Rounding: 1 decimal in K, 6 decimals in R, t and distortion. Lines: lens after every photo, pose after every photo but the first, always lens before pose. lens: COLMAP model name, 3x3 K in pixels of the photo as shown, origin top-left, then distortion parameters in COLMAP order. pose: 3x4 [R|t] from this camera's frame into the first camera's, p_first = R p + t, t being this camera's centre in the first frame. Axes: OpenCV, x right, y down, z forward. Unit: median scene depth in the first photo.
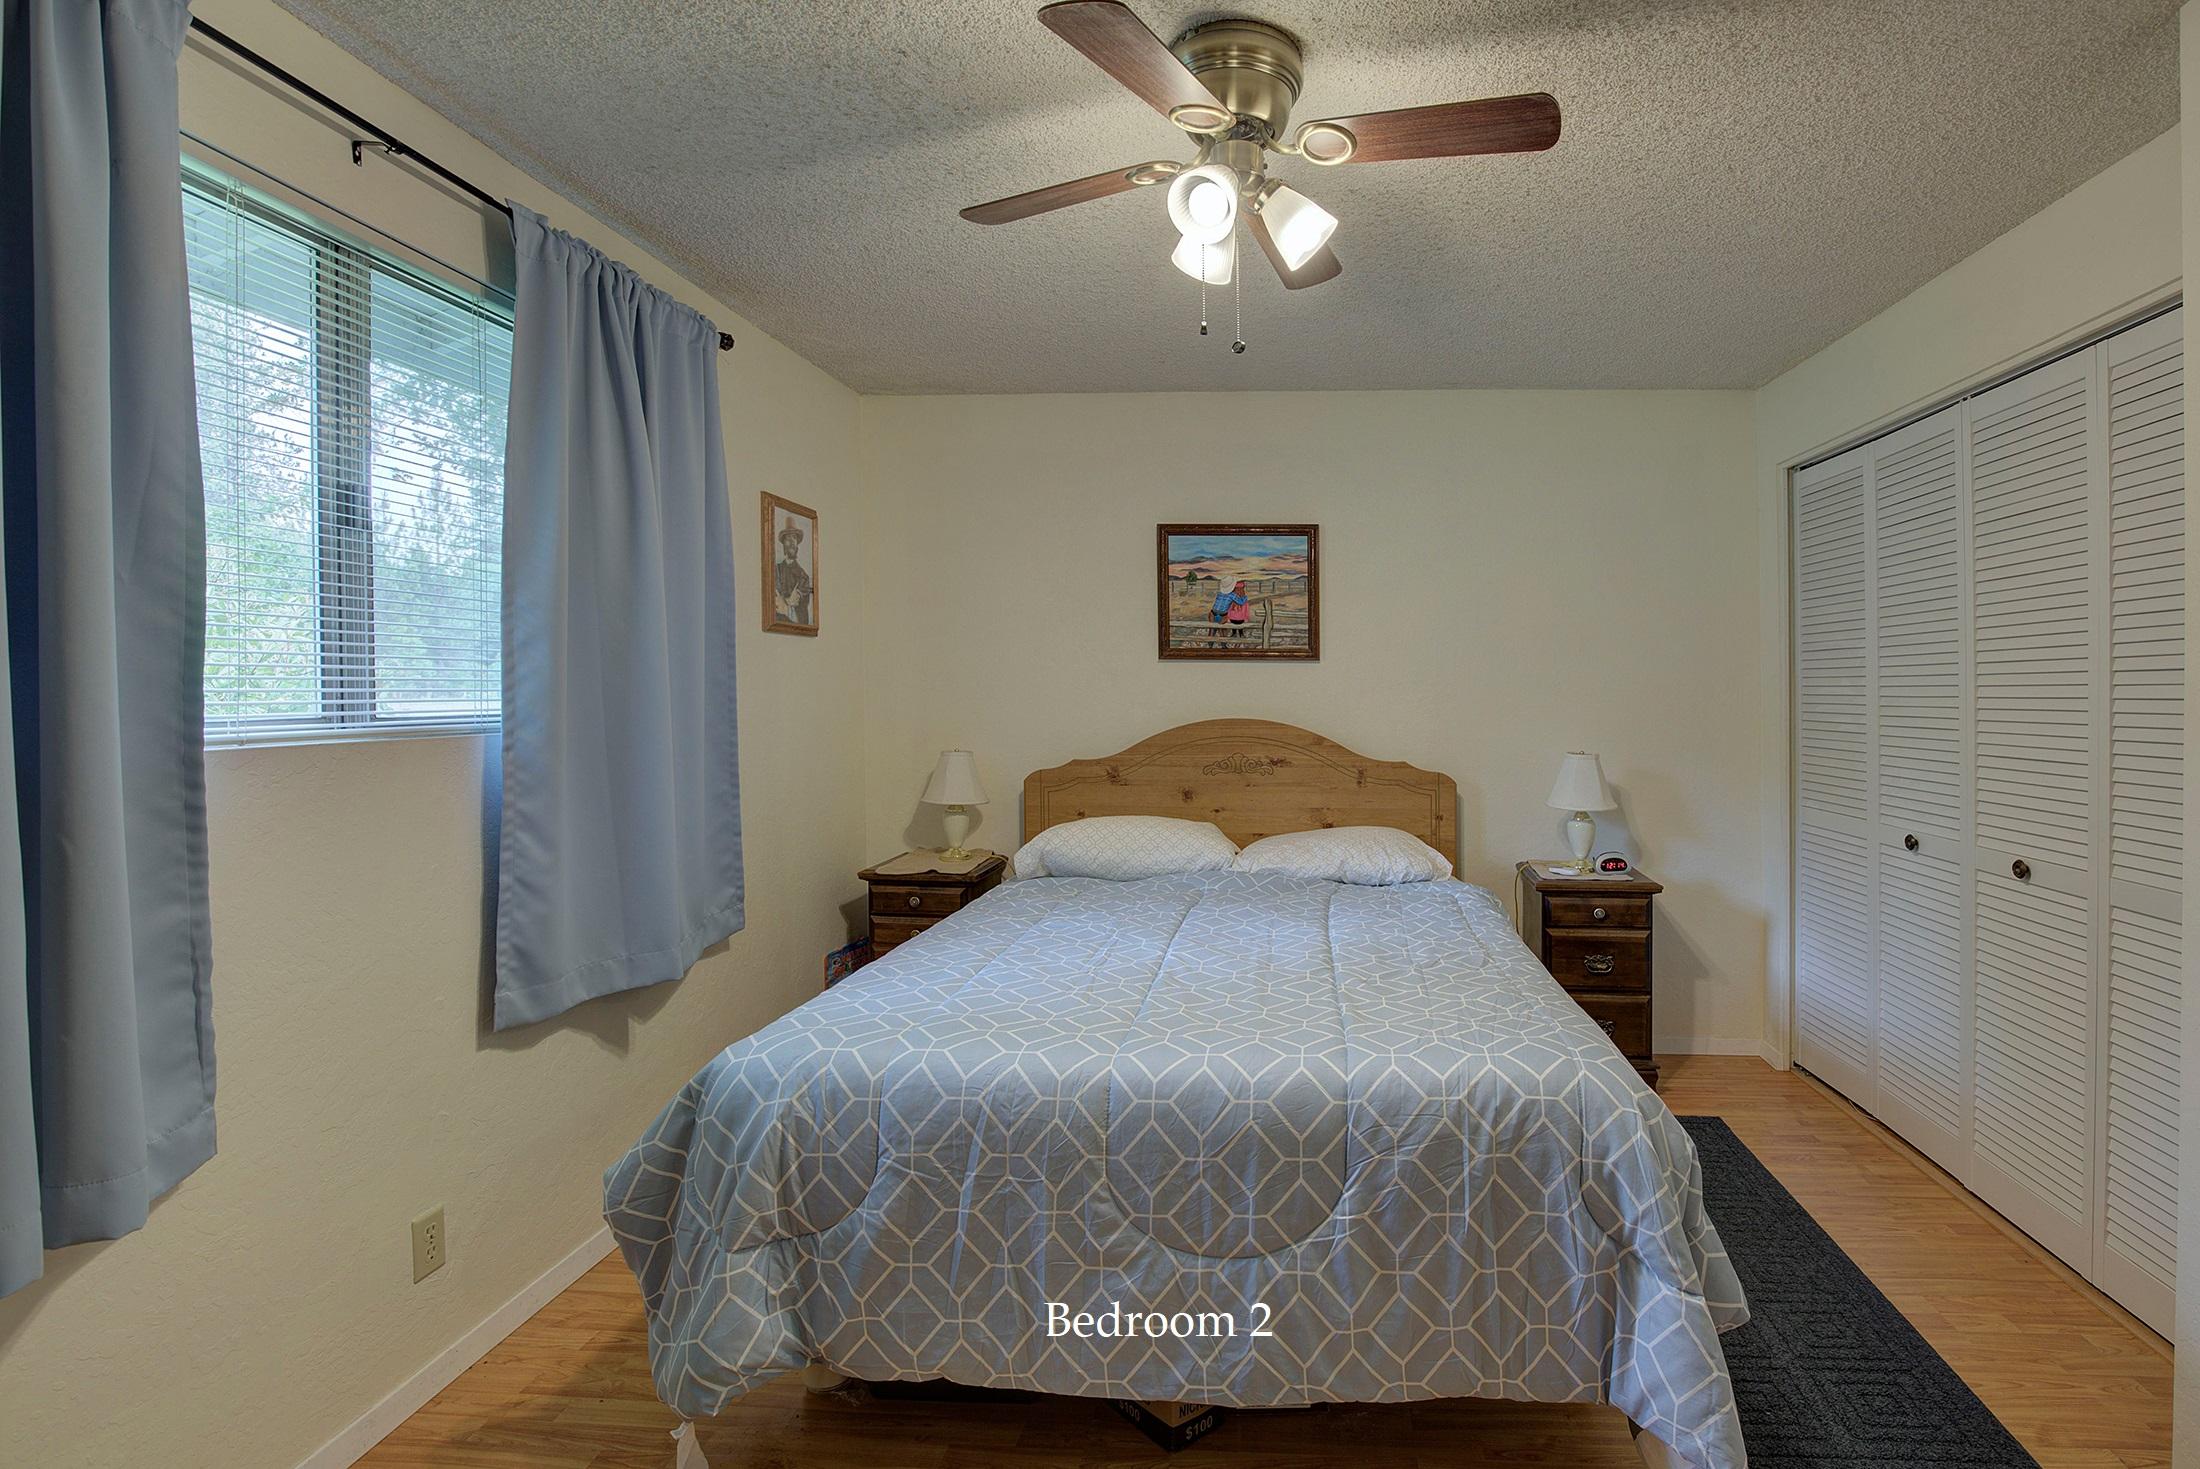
lens RADIAL K [[1063.2, 0, 1100.1], [0, 1063.2, 718.2], [0, 0, 1]] dist [-0.029023, 0.000945]
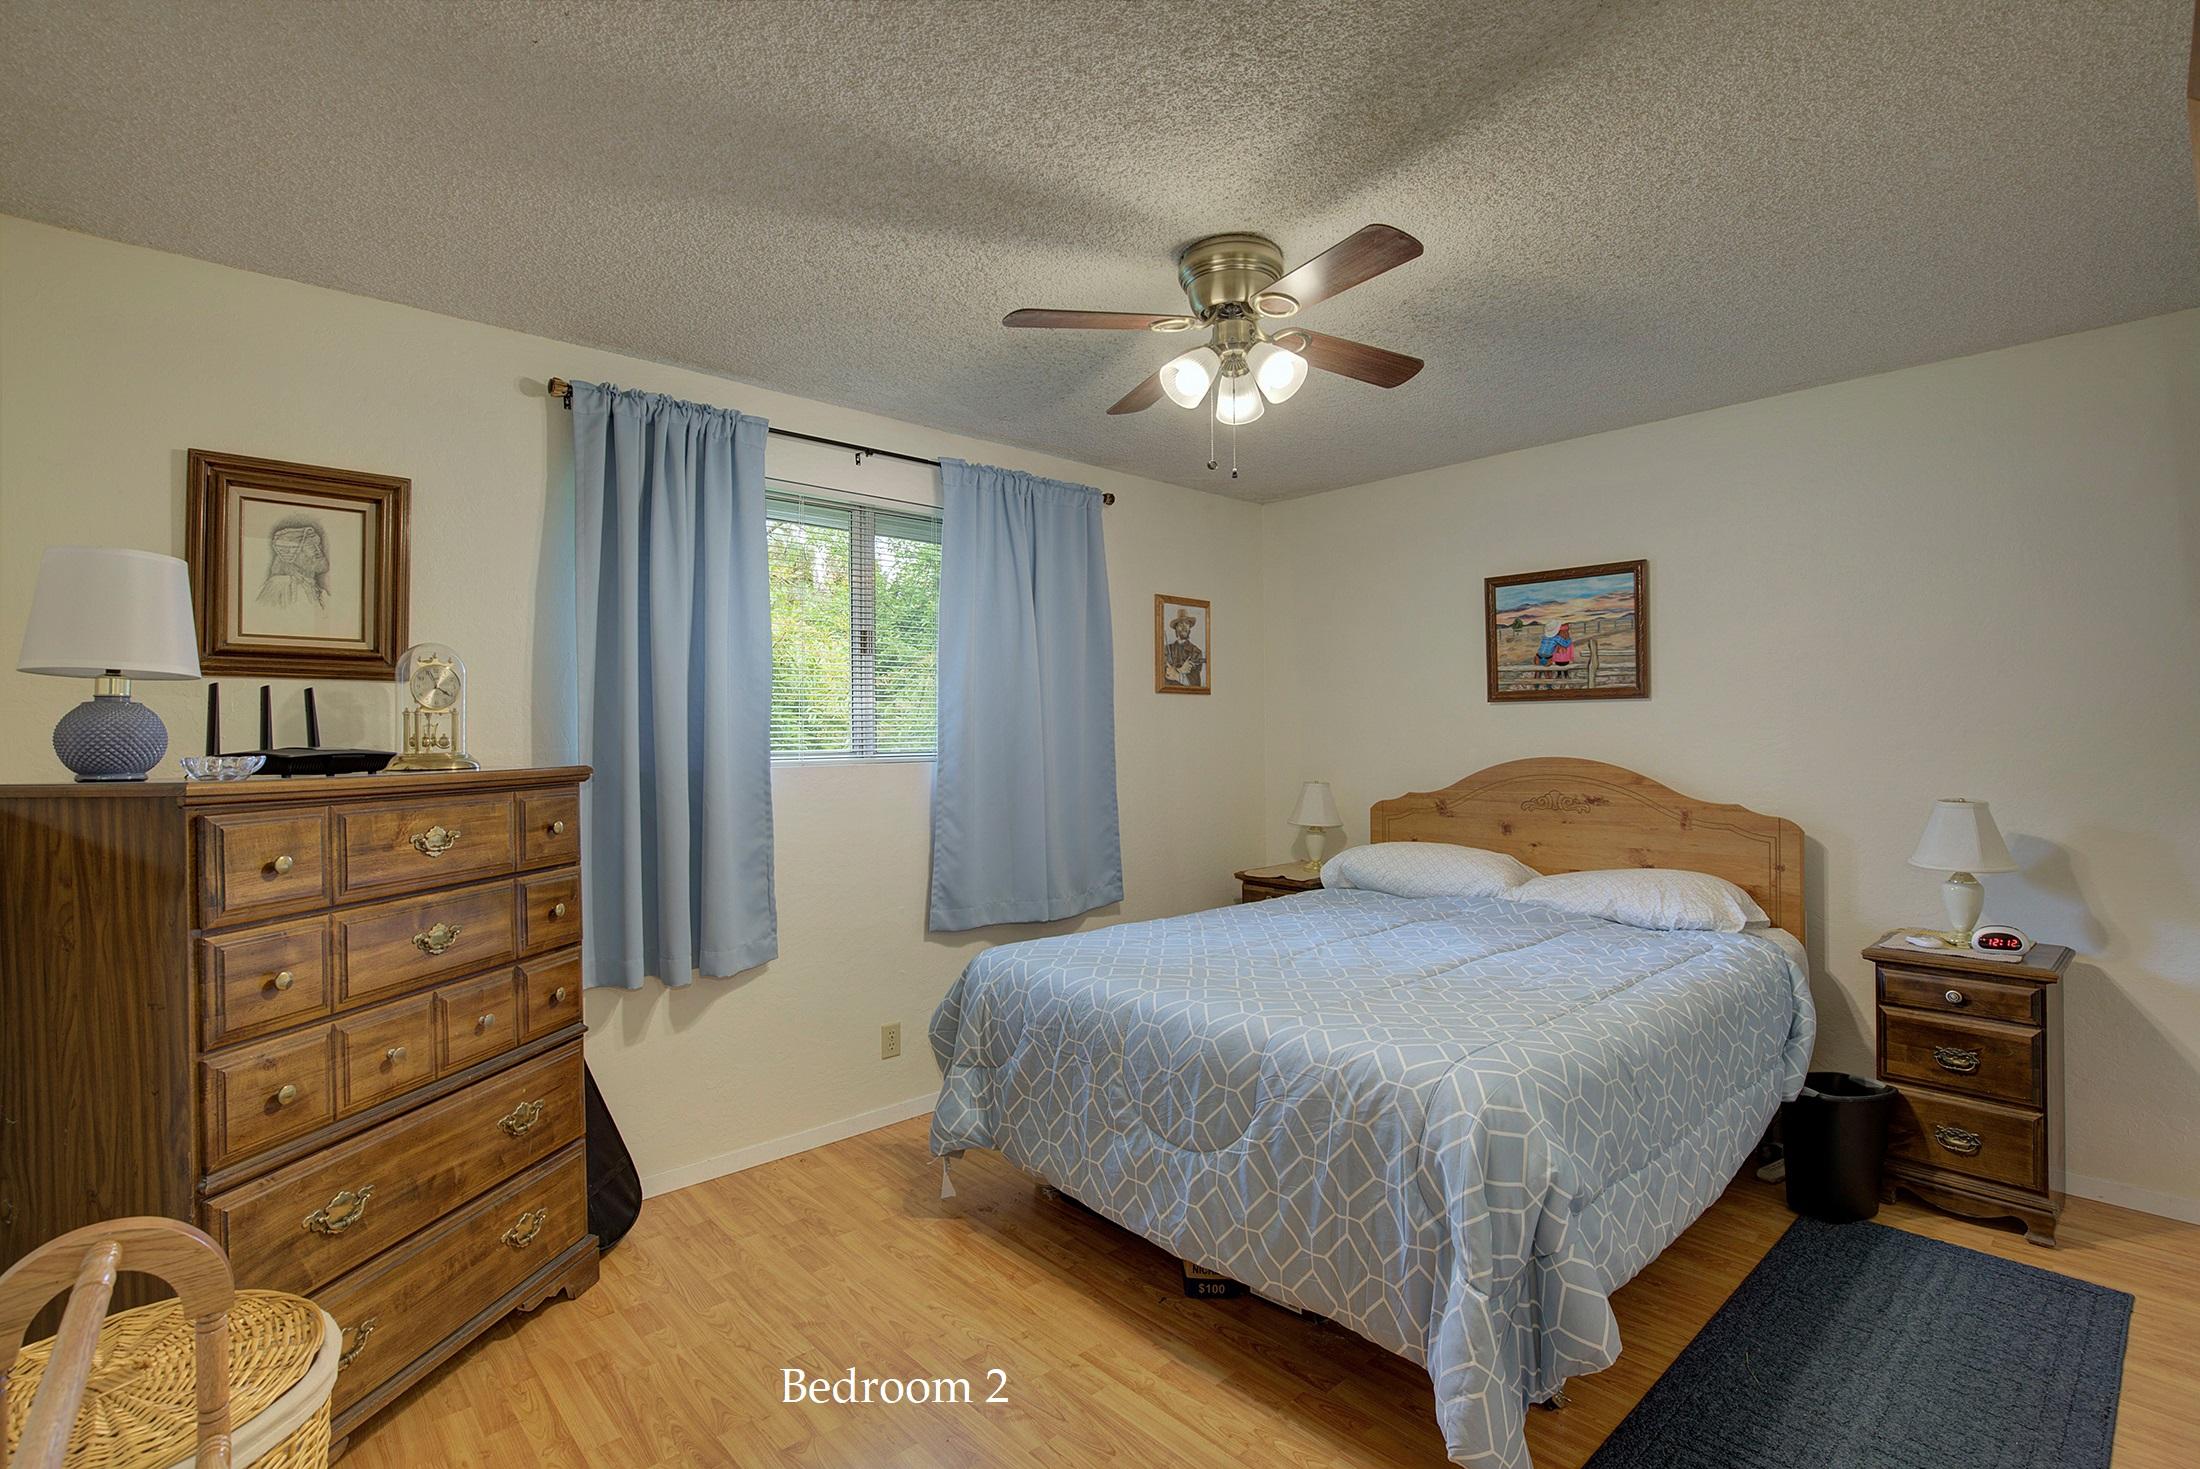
lens RADIAL K [[995.1, 0, 1101.7], [0, 995.1, 745.4], [0, 0, 1]] dist [-0.030220, -0.000722]
pose [[0.719596, -0.004084, -0.694381, 0.767946], [-0.006575, 0.999898, -0.012695, 0.006400], [0.694362, 0.013701, 0.719496, -0.000557]]
